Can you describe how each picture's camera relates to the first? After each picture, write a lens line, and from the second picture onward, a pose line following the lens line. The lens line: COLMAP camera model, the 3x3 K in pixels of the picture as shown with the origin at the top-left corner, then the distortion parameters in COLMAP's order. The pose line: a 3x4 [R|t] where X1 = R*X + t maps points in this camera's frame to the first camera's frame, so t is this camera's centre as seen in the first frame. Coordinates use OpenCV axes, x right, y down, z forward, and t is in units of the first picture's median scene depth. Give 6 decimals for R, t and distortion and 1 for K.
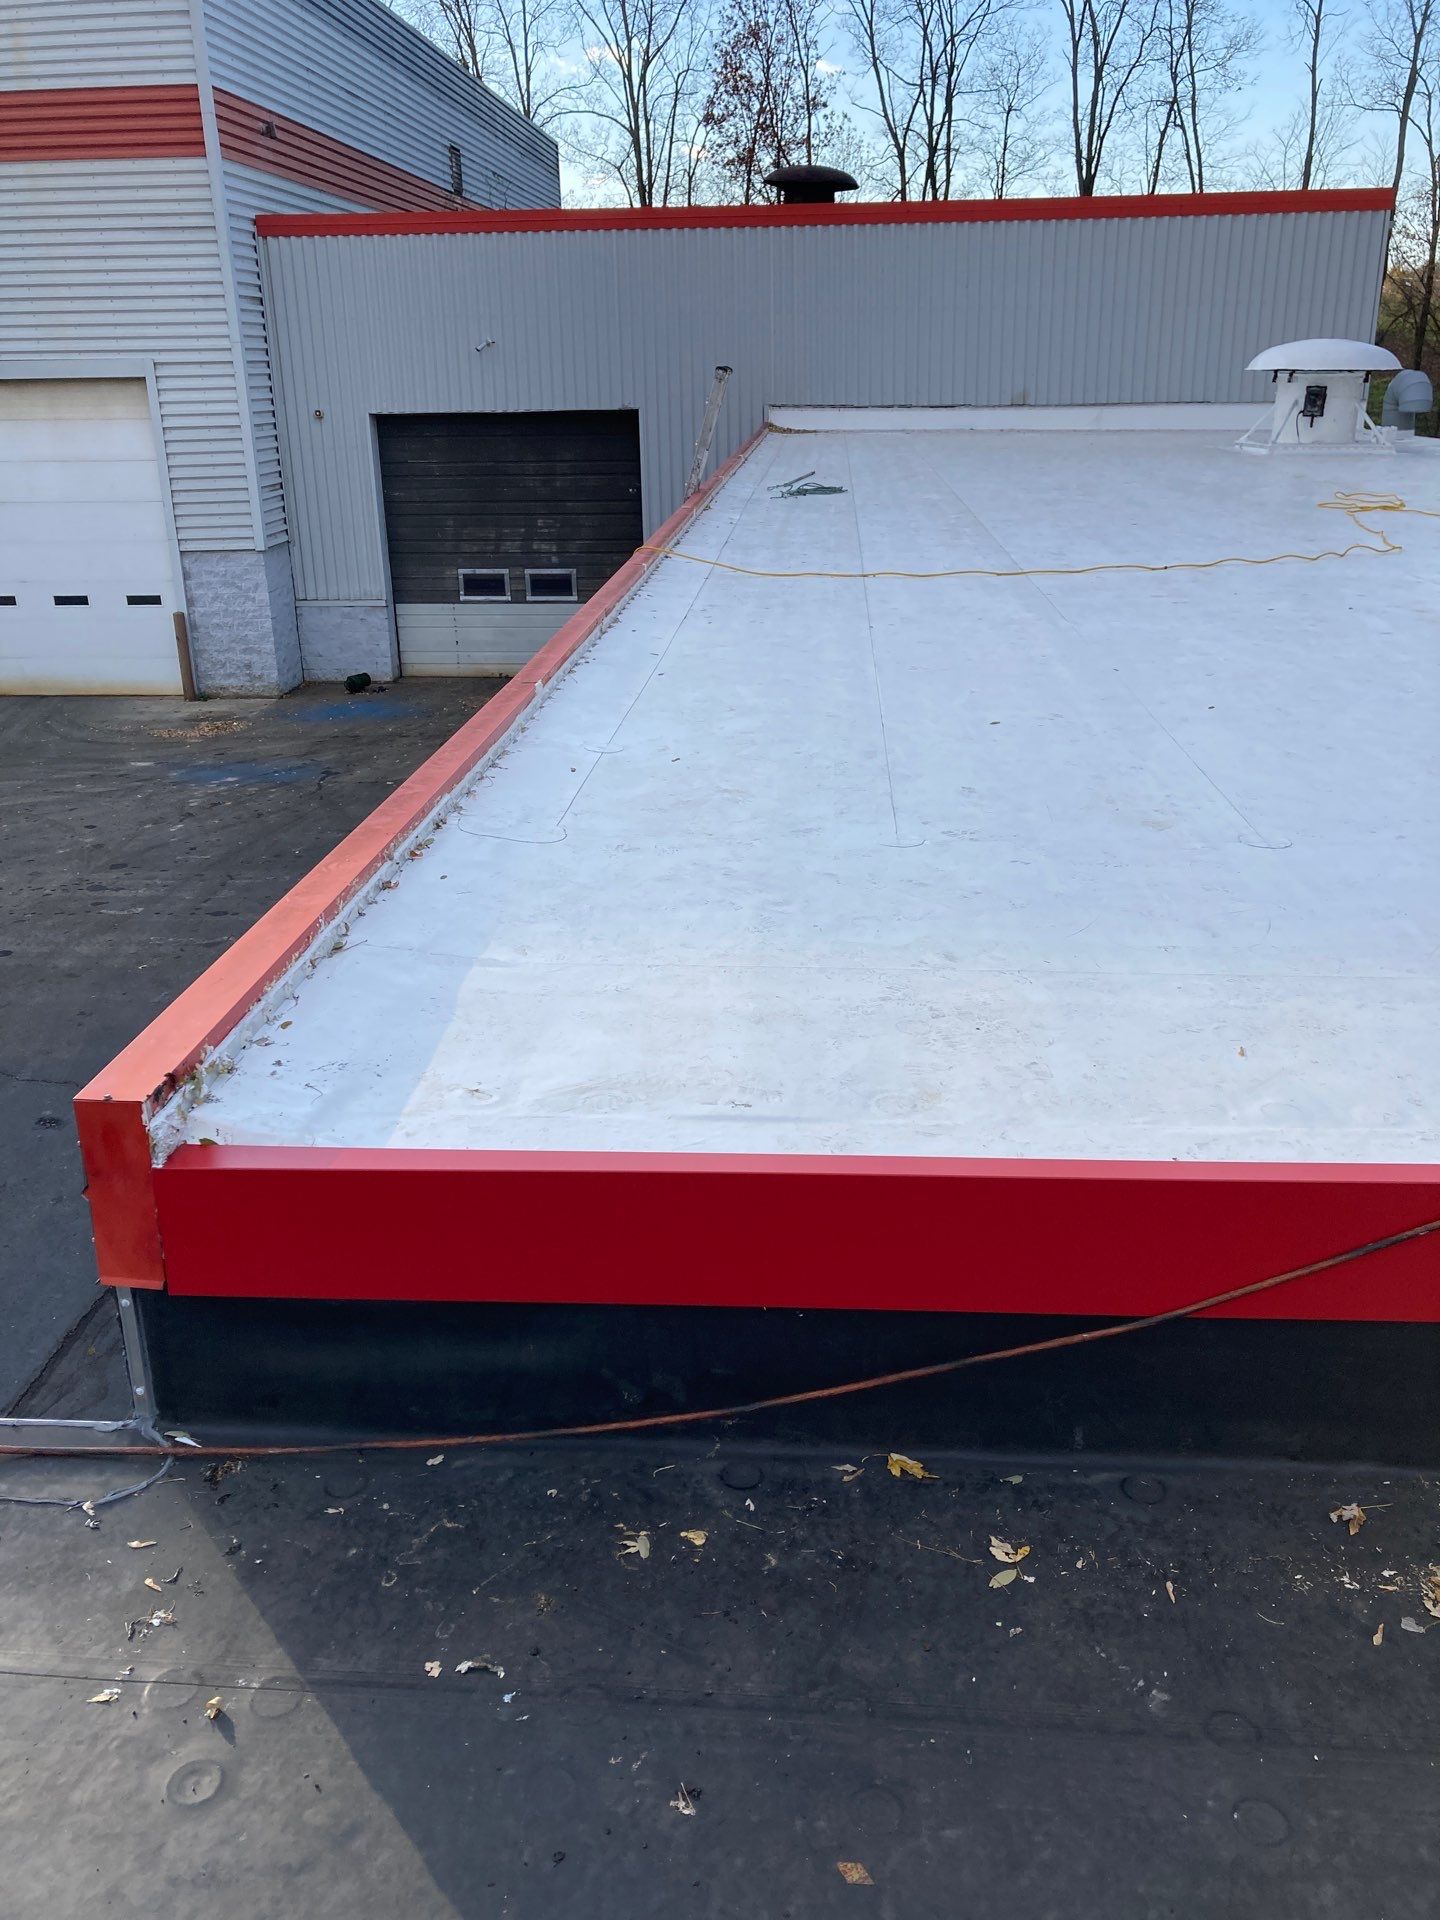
lens RADIAL K [[1616.9, 0, 729.2], [0, 1616.9, 960.7], [0, 0, 1]] dist [0.002382, 0.011149]
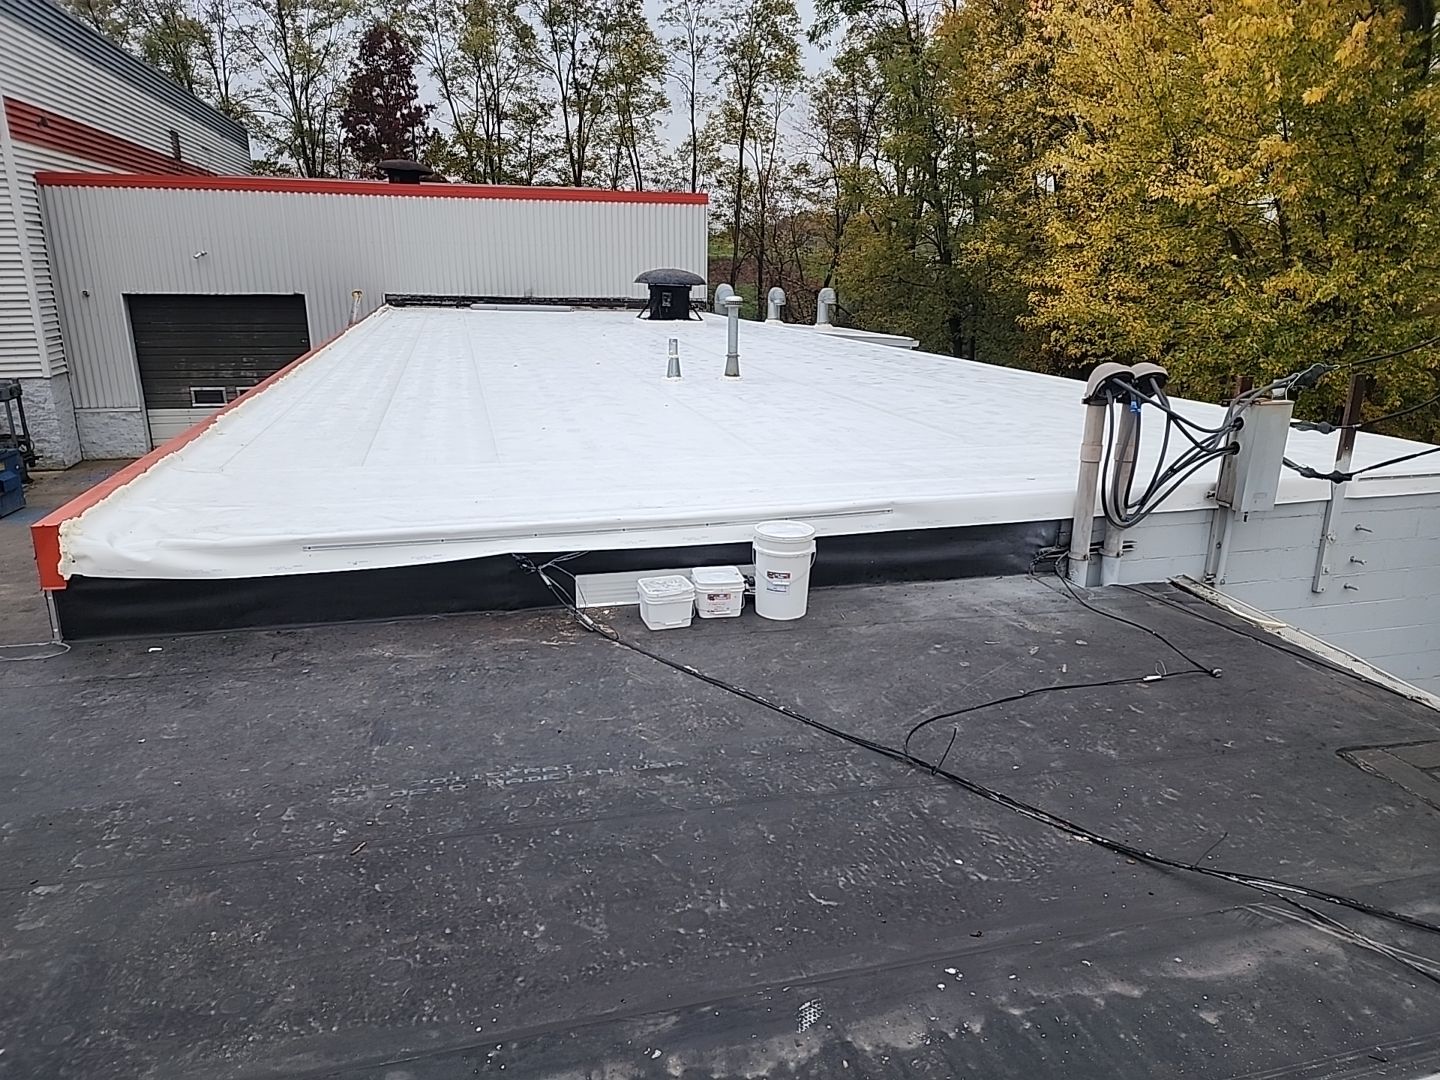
lens RADIAL K [[975.8, 0, 713.0], [0, 975.8, 548.6], [0, 0, 1]] dist [0.069468, -0.067070]
pose [[0.951170, -0.062442, 0.302285, 0.023375], [0.085024, 0.994441, -0.062116, 0.026686], [-0.296726, 0.084784, 0.951192, -0.095929]]
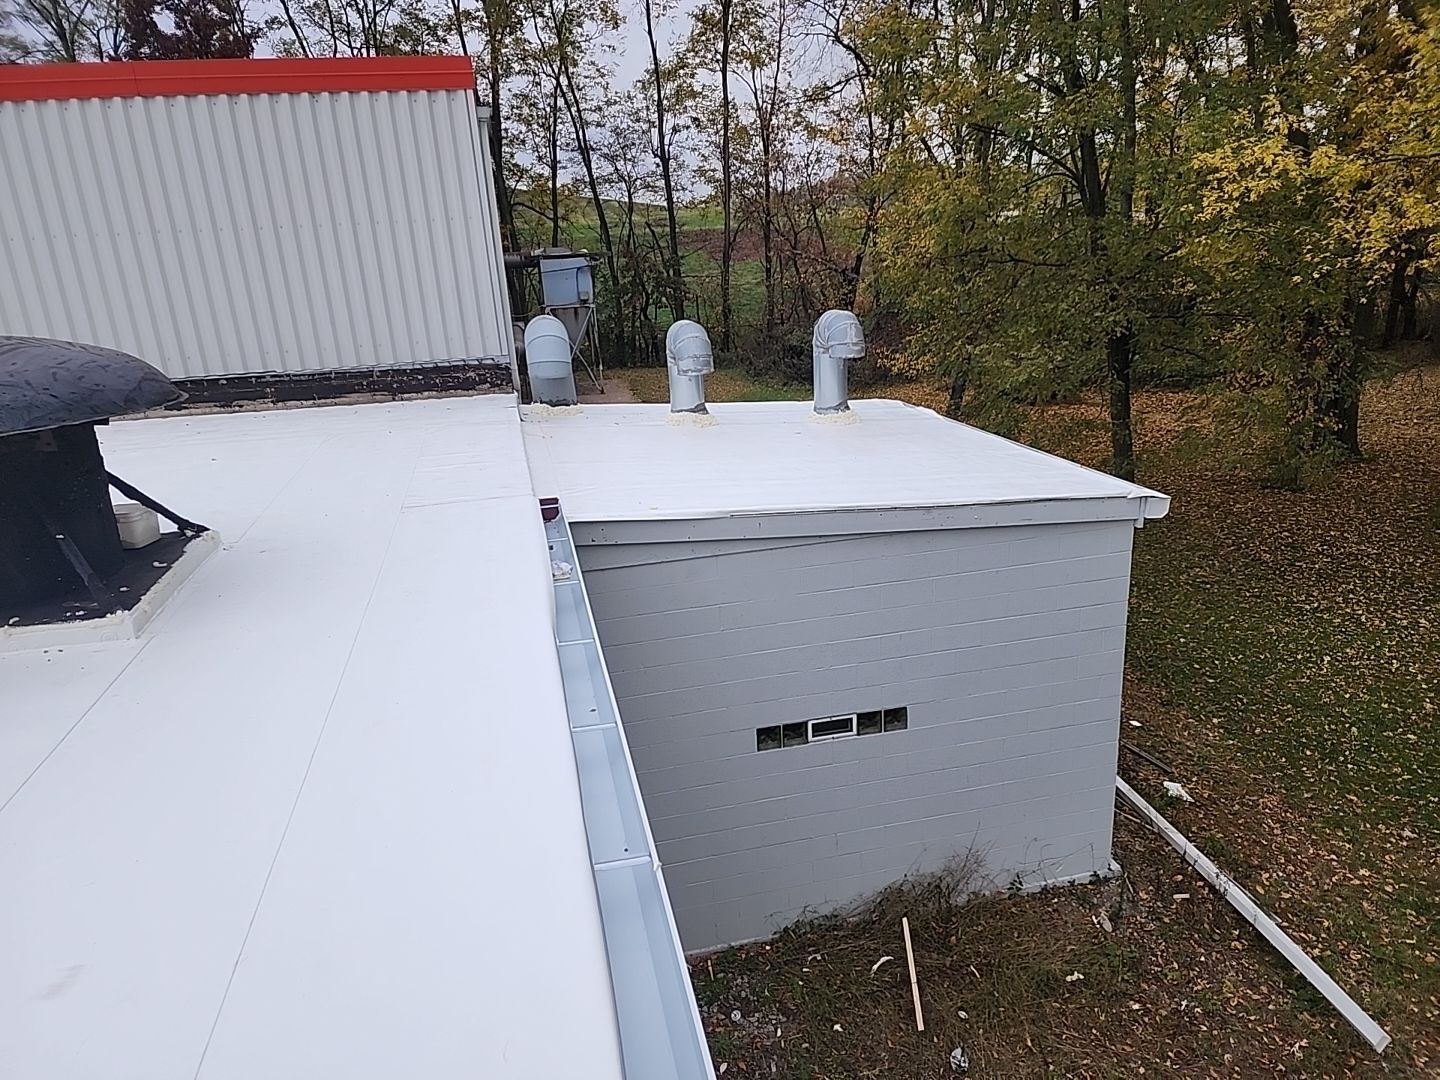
lens RADIAL K [[1076.4, 0, 720.0], [0, 1076.4, 540.0], [0, 0, 1]] dist [0.044761, -0.000726]
pose [[0.957062, -0.113134, 0.266894, 0.325016], [0.137595, 0.987665, -0.074741, -0.204110], [-0.255146, 0.108255, 0.960823, 0.494878]]
